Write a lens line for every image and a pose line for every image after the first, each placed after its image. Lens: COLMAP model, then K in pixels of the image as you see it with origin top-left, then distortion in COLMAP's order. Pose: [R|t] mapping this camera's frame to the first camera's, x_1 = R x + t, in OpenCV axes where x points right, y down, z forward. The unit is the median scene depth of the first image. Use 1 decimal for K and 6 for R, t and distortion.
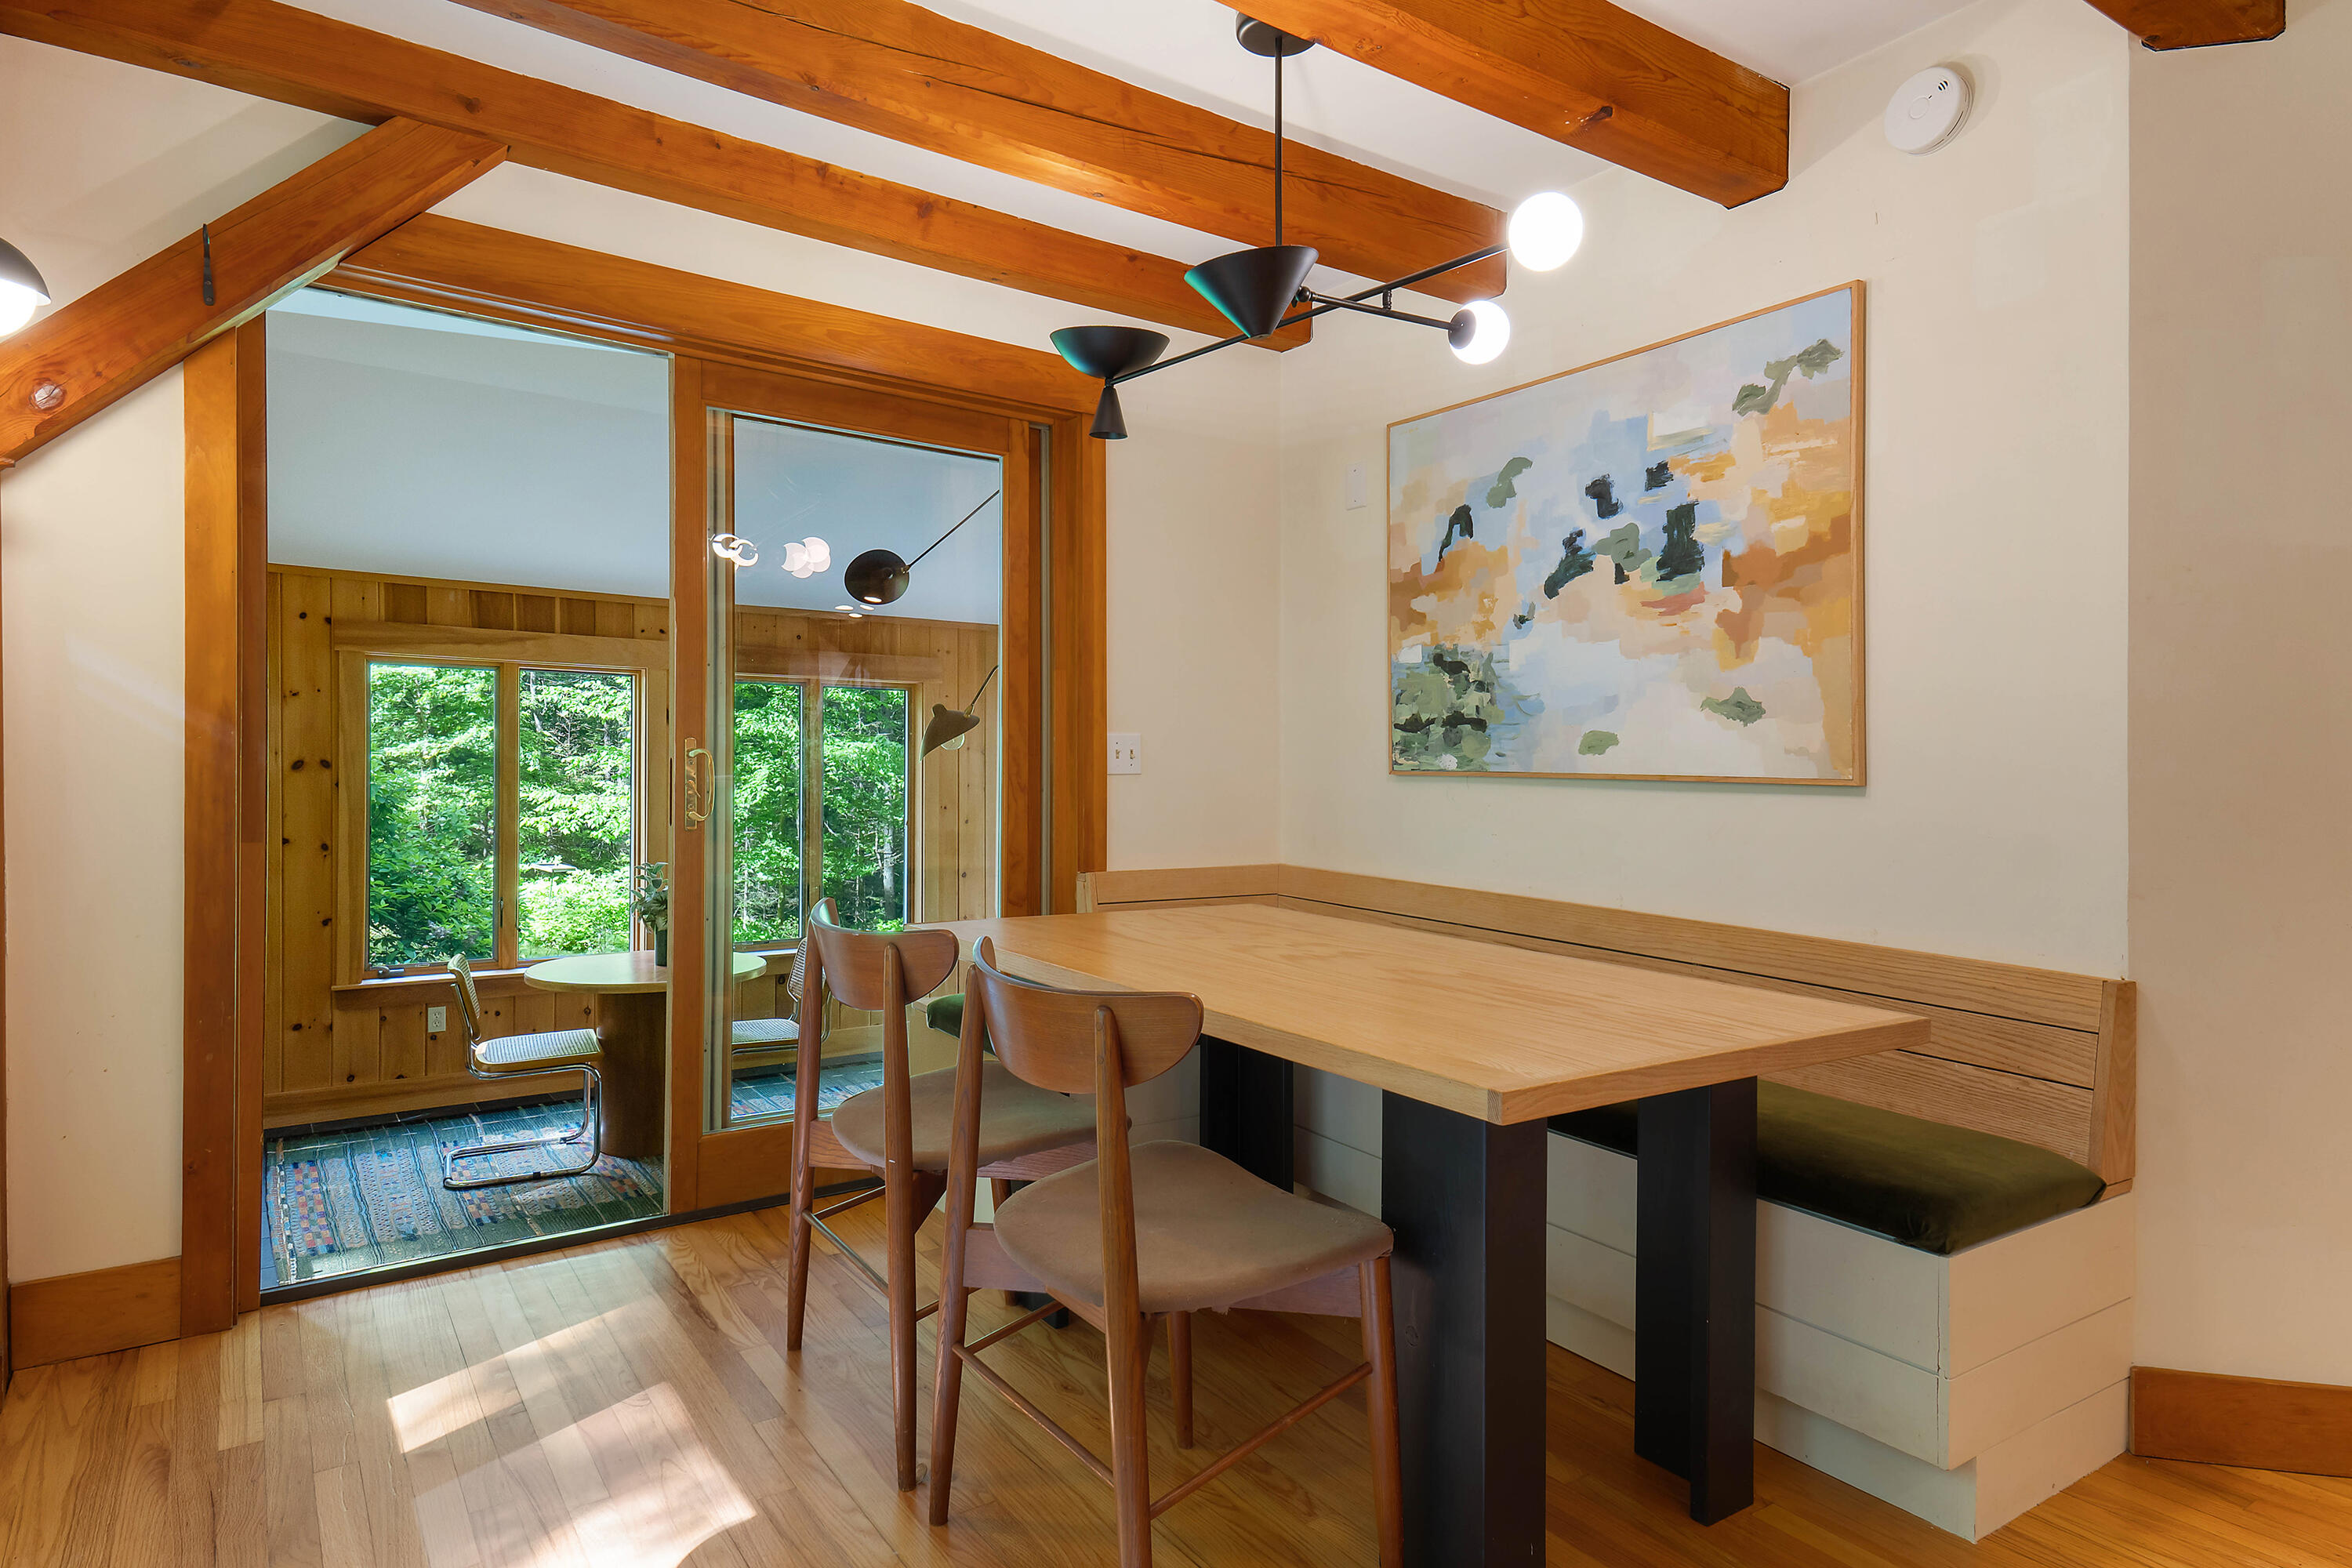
lens RADIAL K [[1412.6, 0, 1179.8], [0, 1412.6, 788.9], [0, 0, 1]] dist [0.004009, 0.000590]
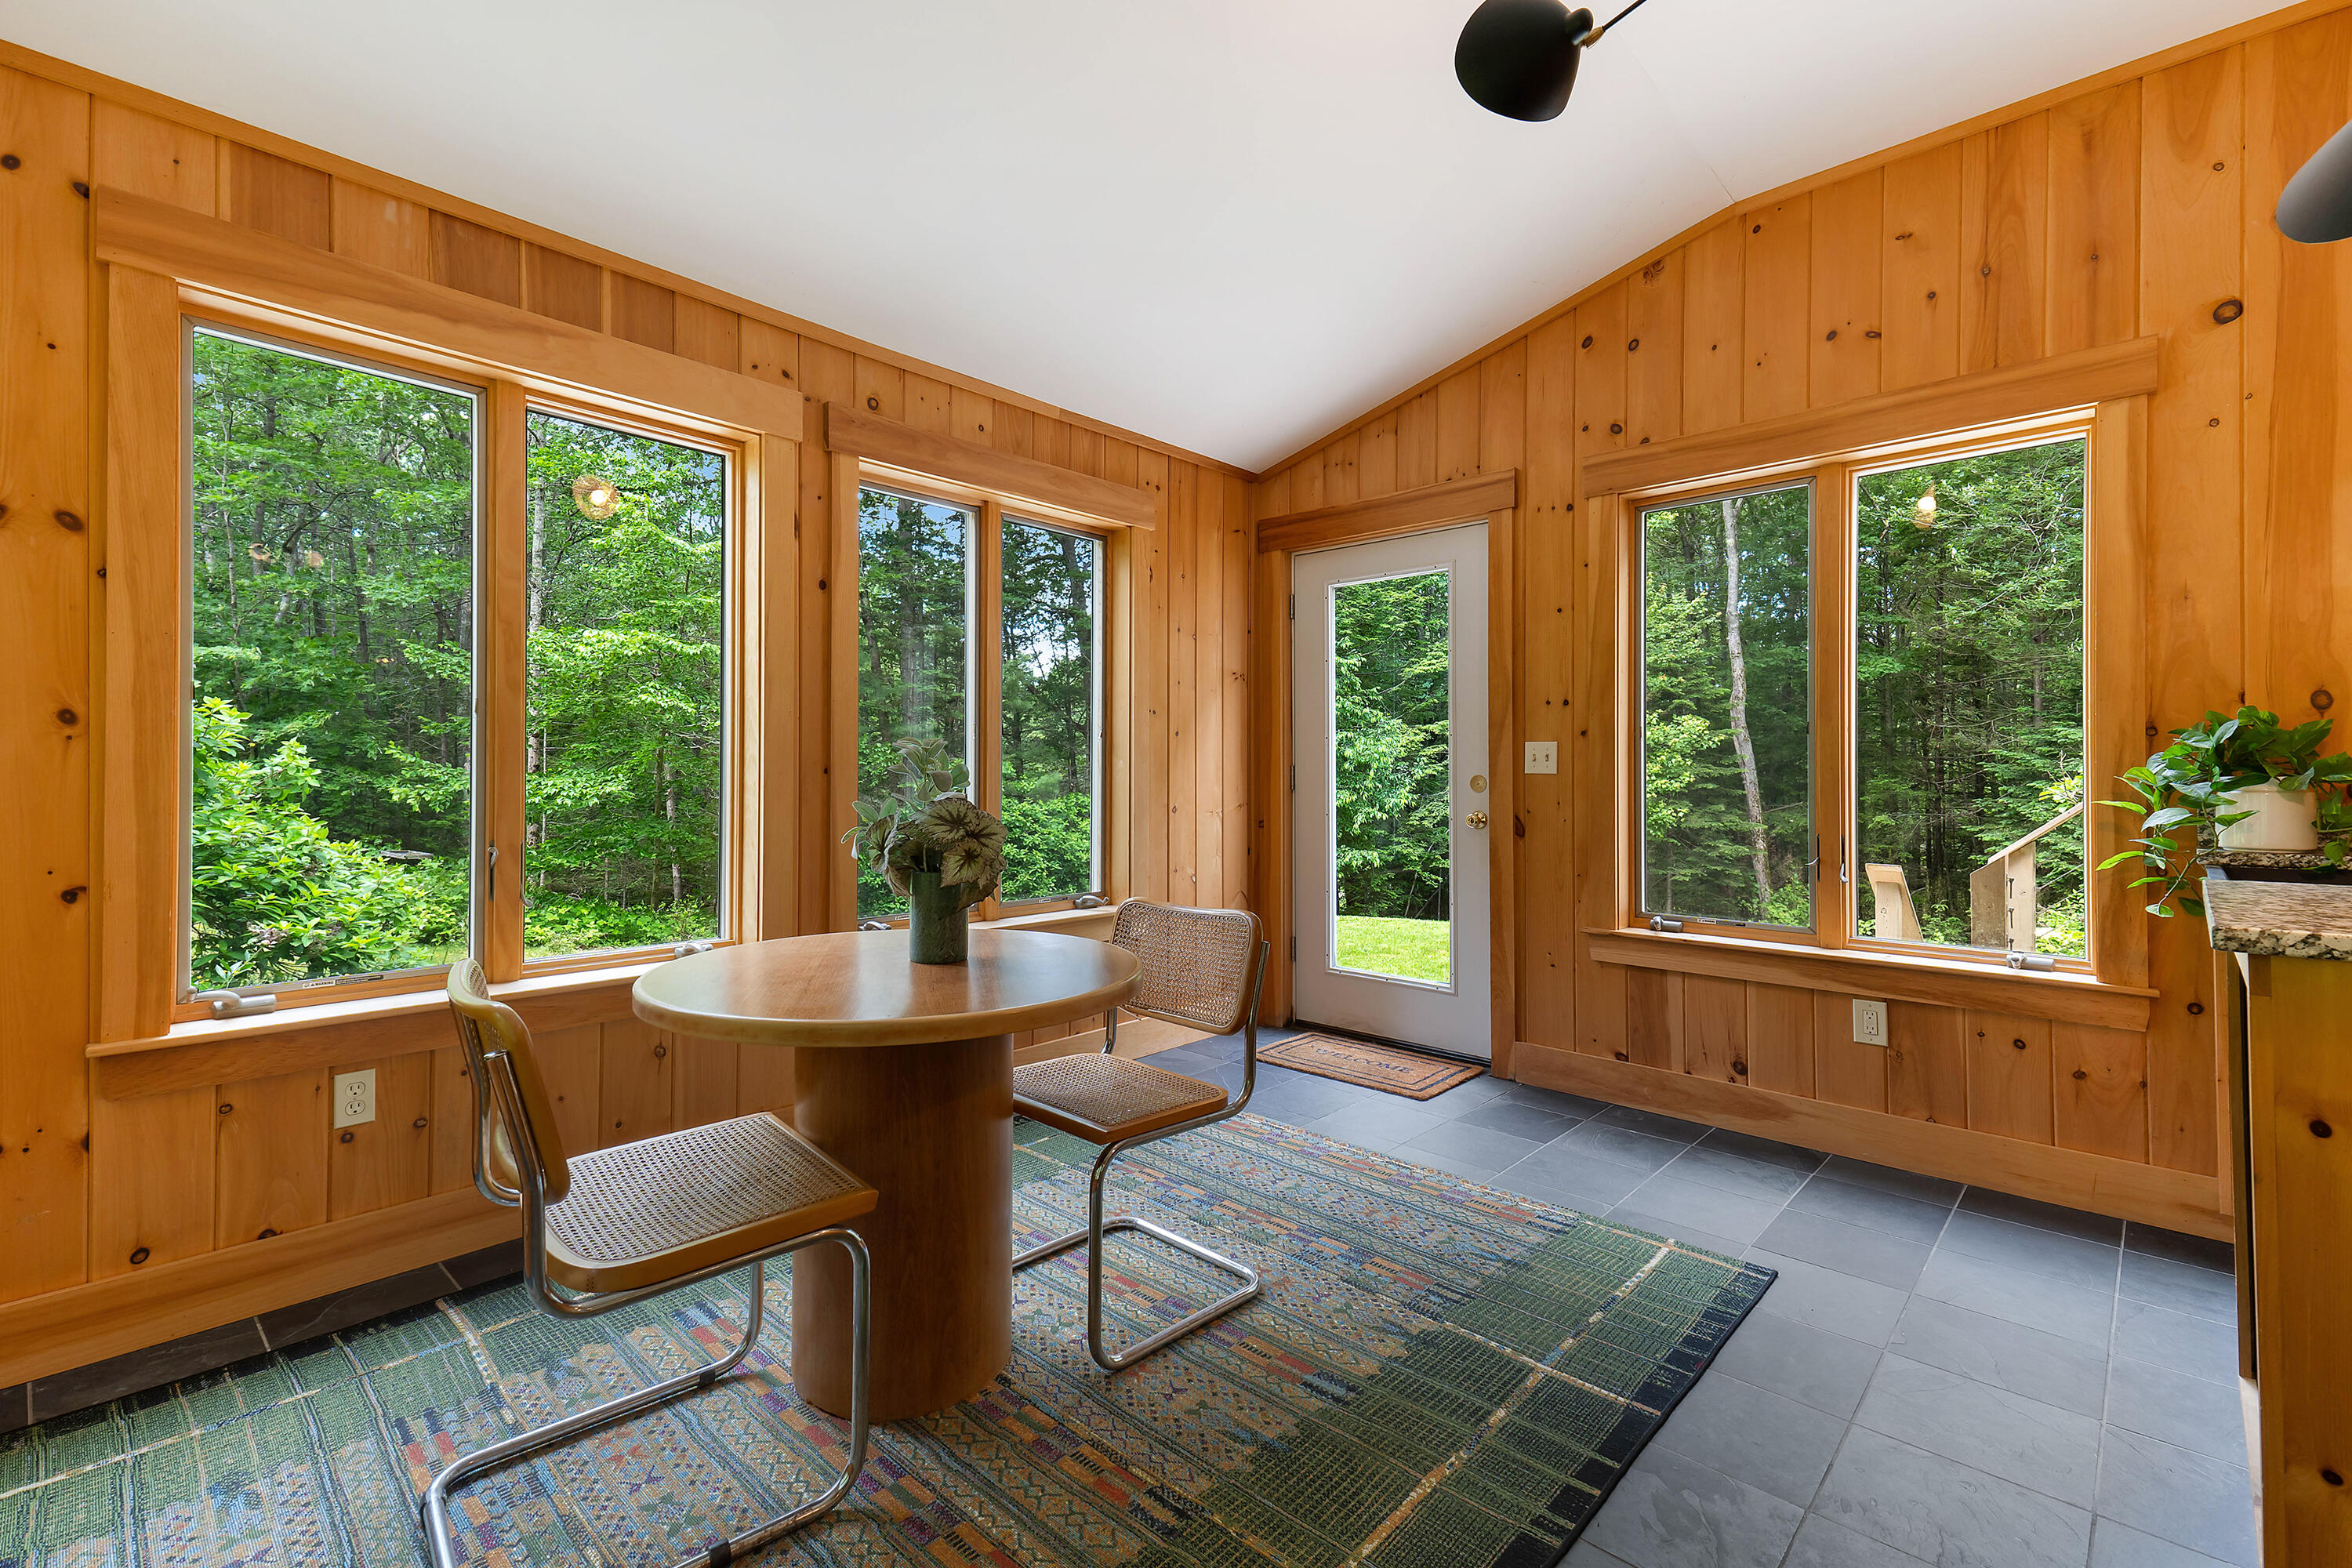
lens RADIAL K [[1100.7, 0, 1167.4], [0, 1100.7, 777.0], [0, 0, 1]] dist [-0.001937, -0.000306]
pose [[0.977232, -0.008617, 0.212000, -0.343890], [0.012324, 0.999793, -0.016171, 0.066341], [-0.211817, 0.018416, 0.977136, 0.594073]]
